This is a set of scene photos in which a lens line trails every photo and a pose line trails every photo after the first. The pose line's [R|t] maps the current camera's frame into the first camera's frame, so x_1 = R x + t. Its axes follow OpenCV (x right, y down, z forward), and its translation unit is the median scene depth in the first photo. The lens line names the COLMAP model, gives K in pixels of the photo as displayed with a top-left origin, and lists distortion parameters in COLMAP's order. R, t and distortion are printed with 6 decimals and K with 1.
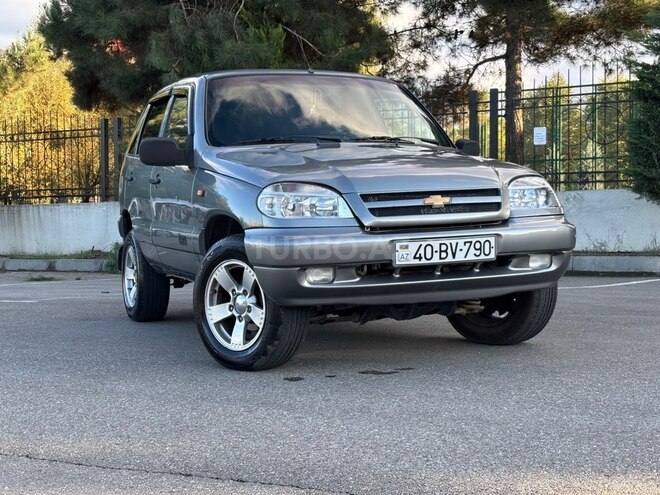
lens RADIAL K [[1092.1, 0, 351.2], [0, 1092.1, 232.1], [0, 0, 1]] dist [0.221766, -0.192566]
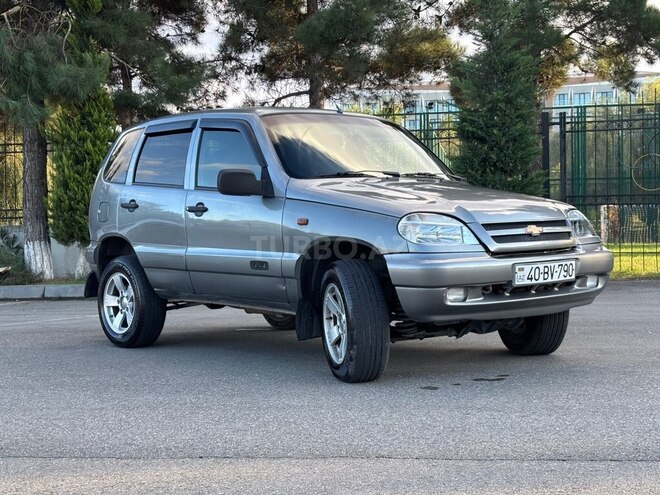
lens RADIAL K [[1092.1, 0, 351.2], [0, 1092.1, 232.1], [0, 0, 1]] dist [0.221766, -0.192566]
pose [[0.947738, 0.001520, 0.319046, -0.467525], [0.005514, 0.999761, -0.021145, -0.002361], [-0.319002, 0.021799, 0.947503, -0.051695]]
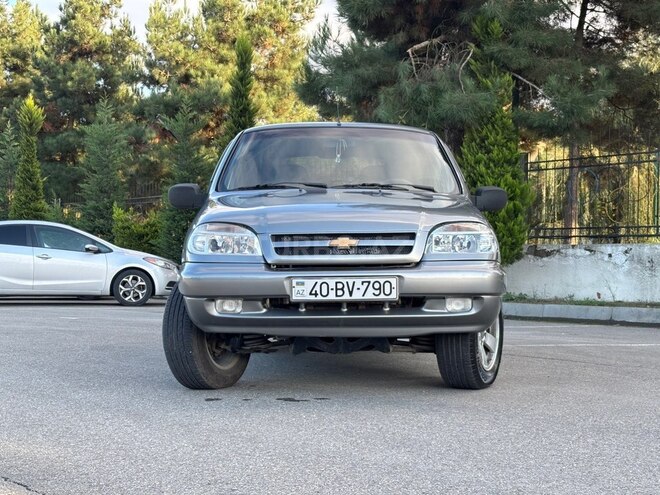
lens RADIAL K [[1092.1, 0, 351.2], [0, 1092.1, 232.1], [0, 0, 1]] dist [0.221766, -0.192566]
pose [[0.933178, 0.024081, -0.358606, 0.456827], [-0.039250, 0.998614, -0.035079, -0.001342], [0.357265, 0.046810, 0.932830, -0.003798]]
